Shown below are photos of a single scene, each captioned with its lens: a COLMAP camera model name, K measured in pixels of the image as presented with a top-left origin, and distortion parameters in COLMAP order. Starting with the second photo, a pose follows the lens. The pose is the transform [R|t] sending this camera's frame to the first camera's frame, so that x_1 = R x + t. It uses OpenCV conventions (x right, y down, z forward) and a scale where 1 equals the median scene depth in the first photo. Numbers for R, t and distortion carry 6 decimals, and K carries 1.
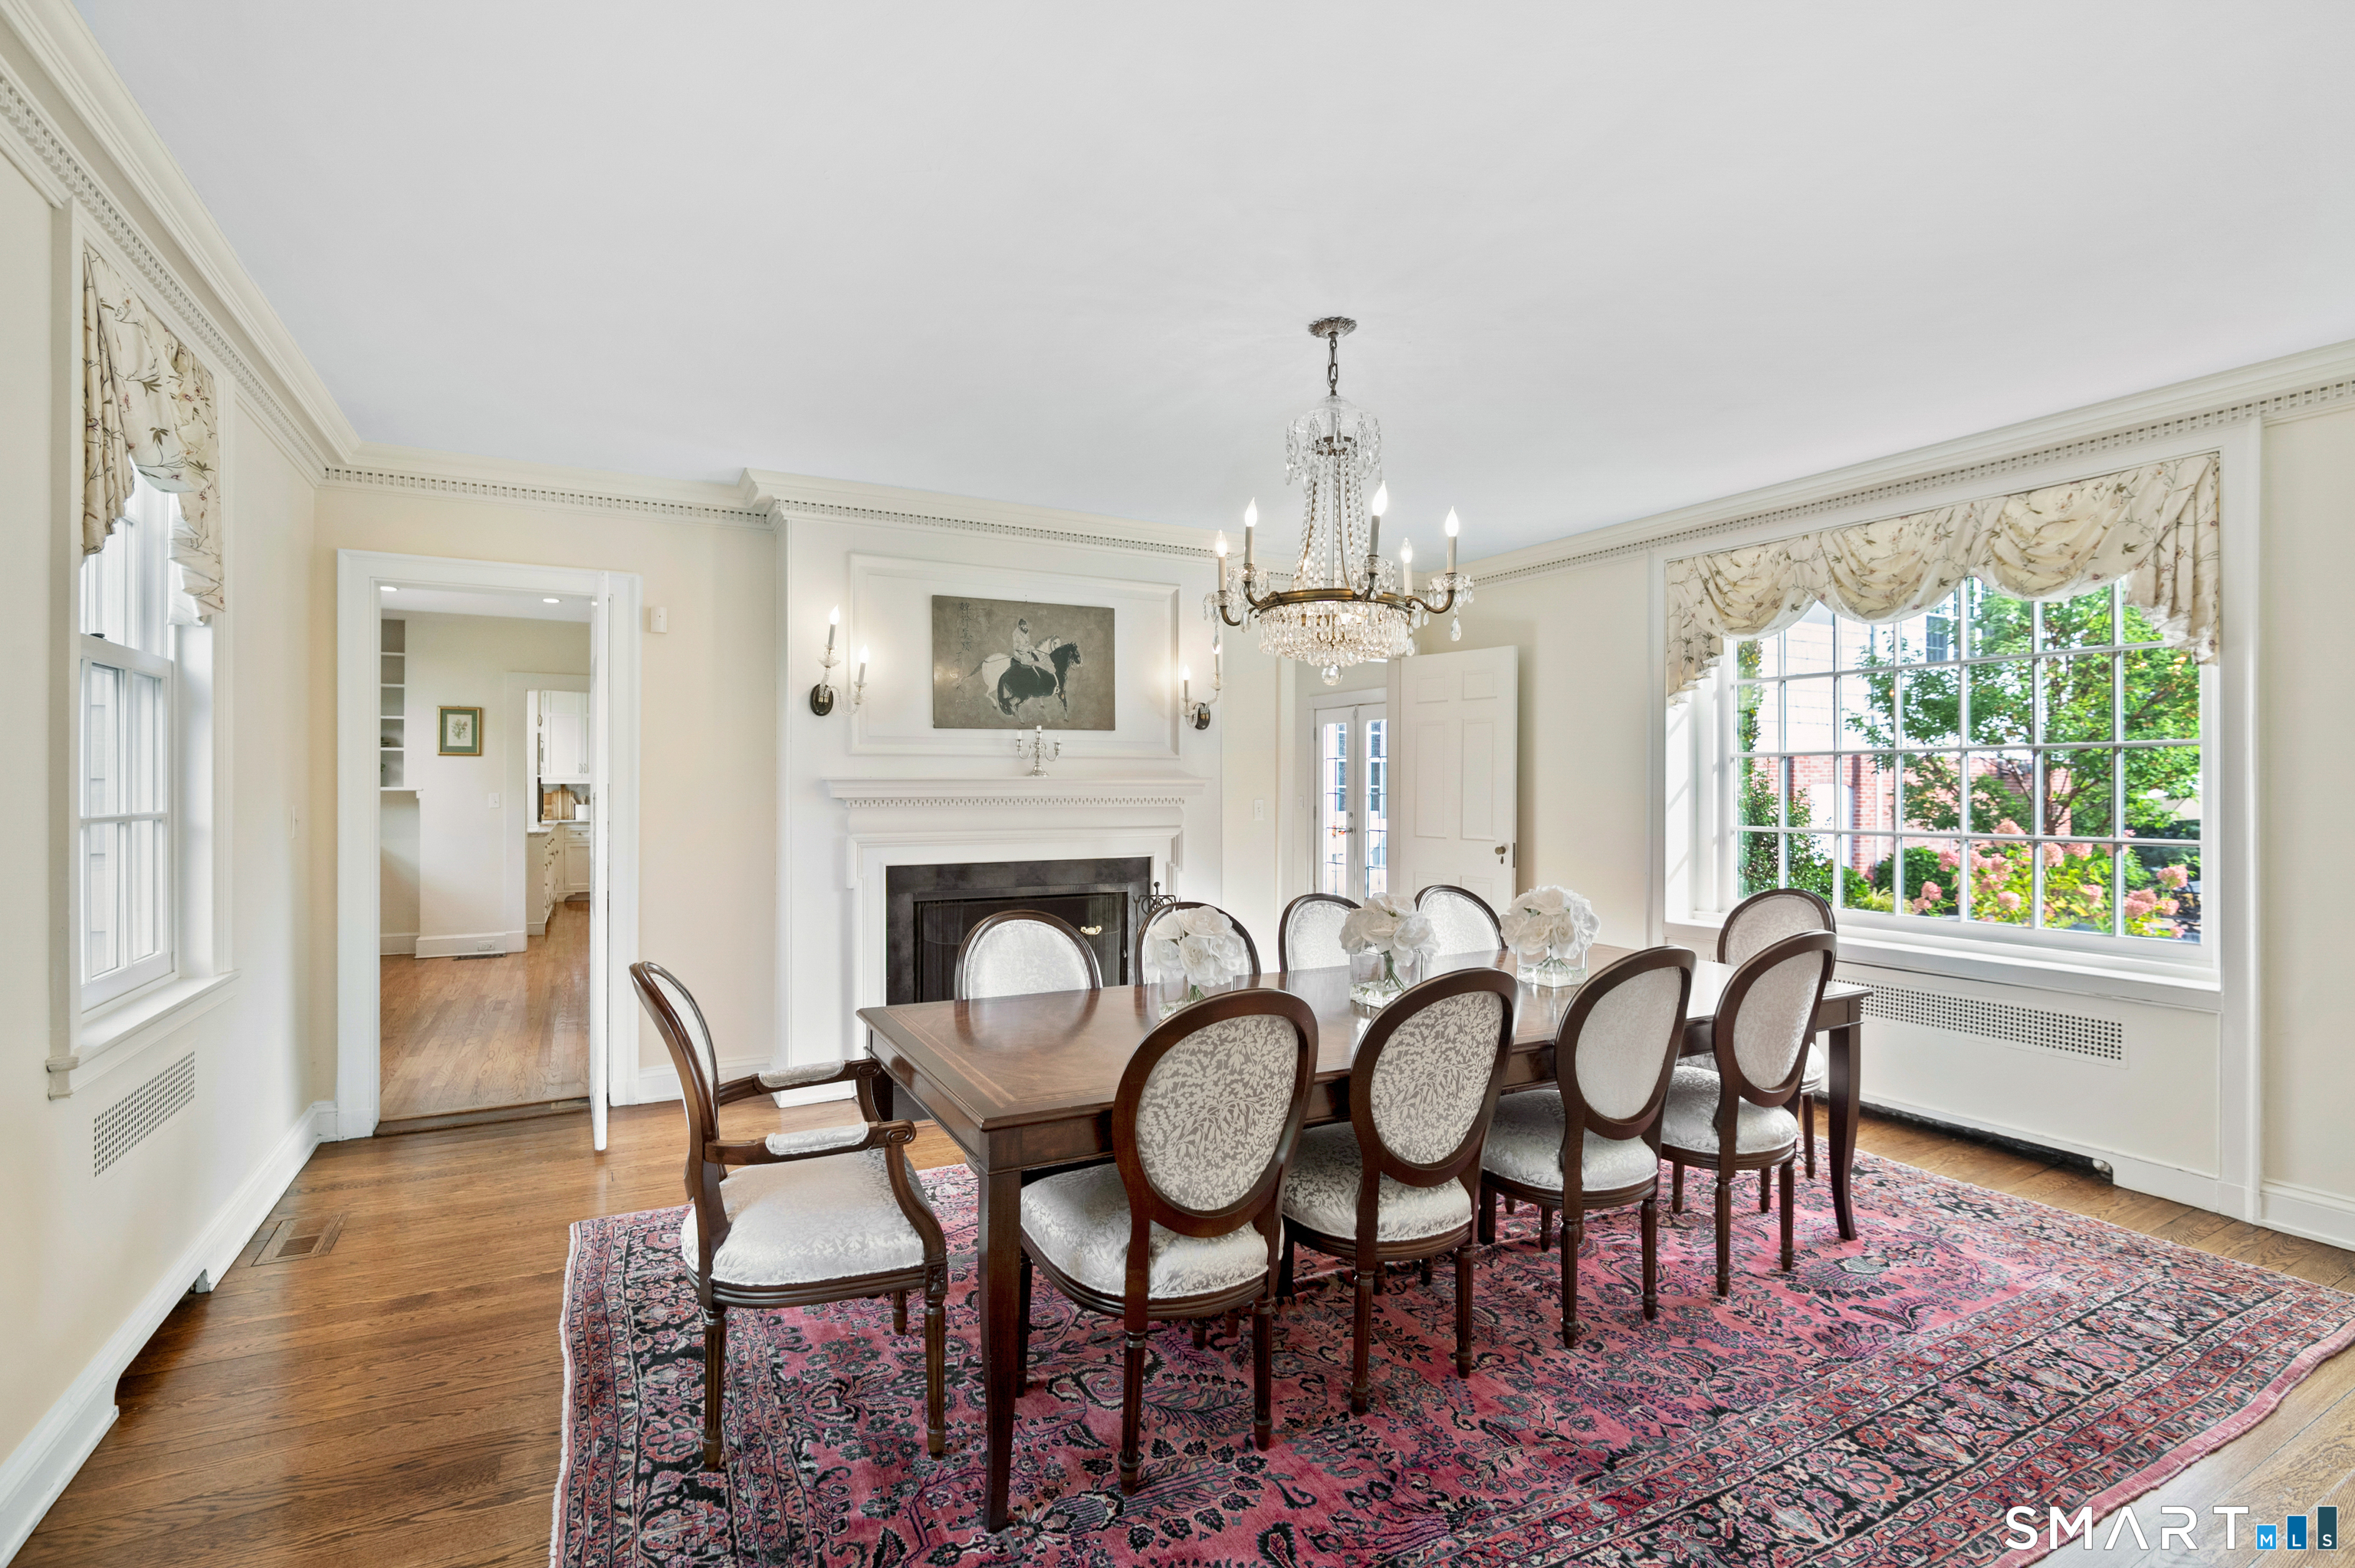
lens RADIAL K [[1088.5, 0, 1185.9], [0, 1088.5, 785.8], [0, 0, 1]] dist [0.010976, -0.000417]
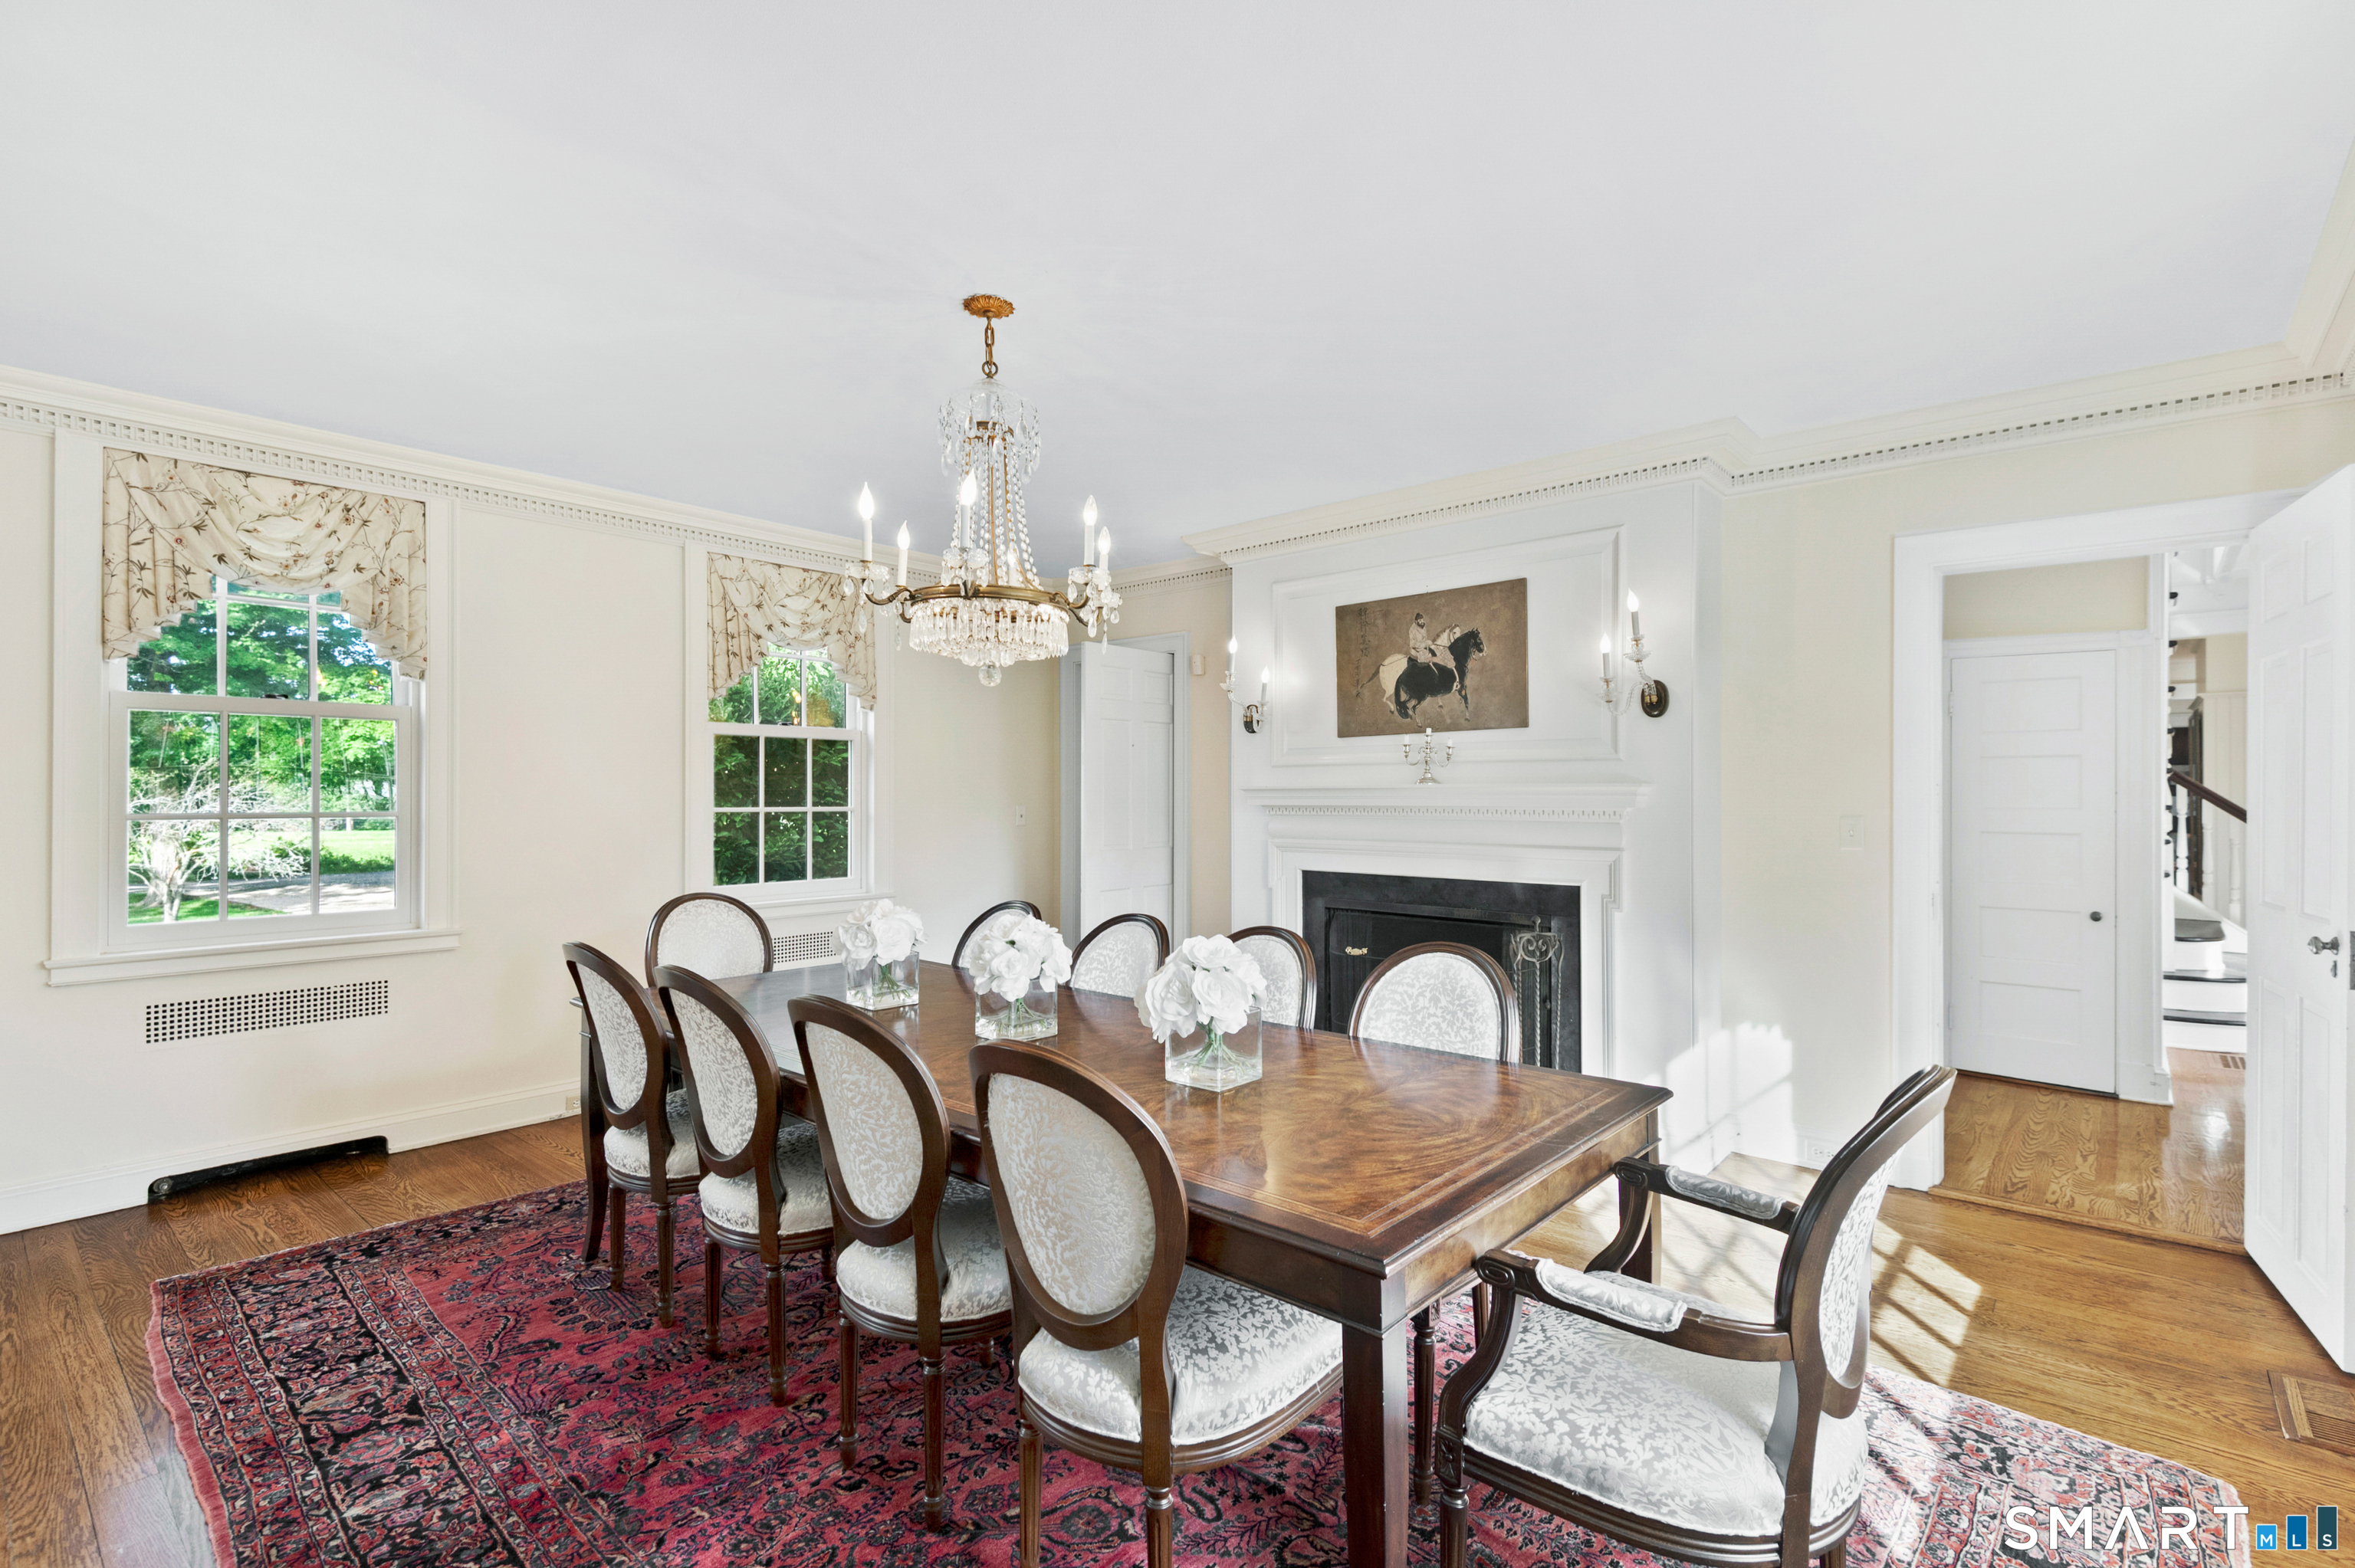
lens RADIAL K [[1088.5, 0, 1192.9], [0, 1088.5, 789.5], [0, 0, 1]] dist [0.010976, -0.000417]
pose [[0.348673, -0.007509, -0.937214, 0.650238], [-0.002100, 0.999959, -0.008793, 0.004148], [0.937242, 0.005034, 0.348643, 0.507422]]
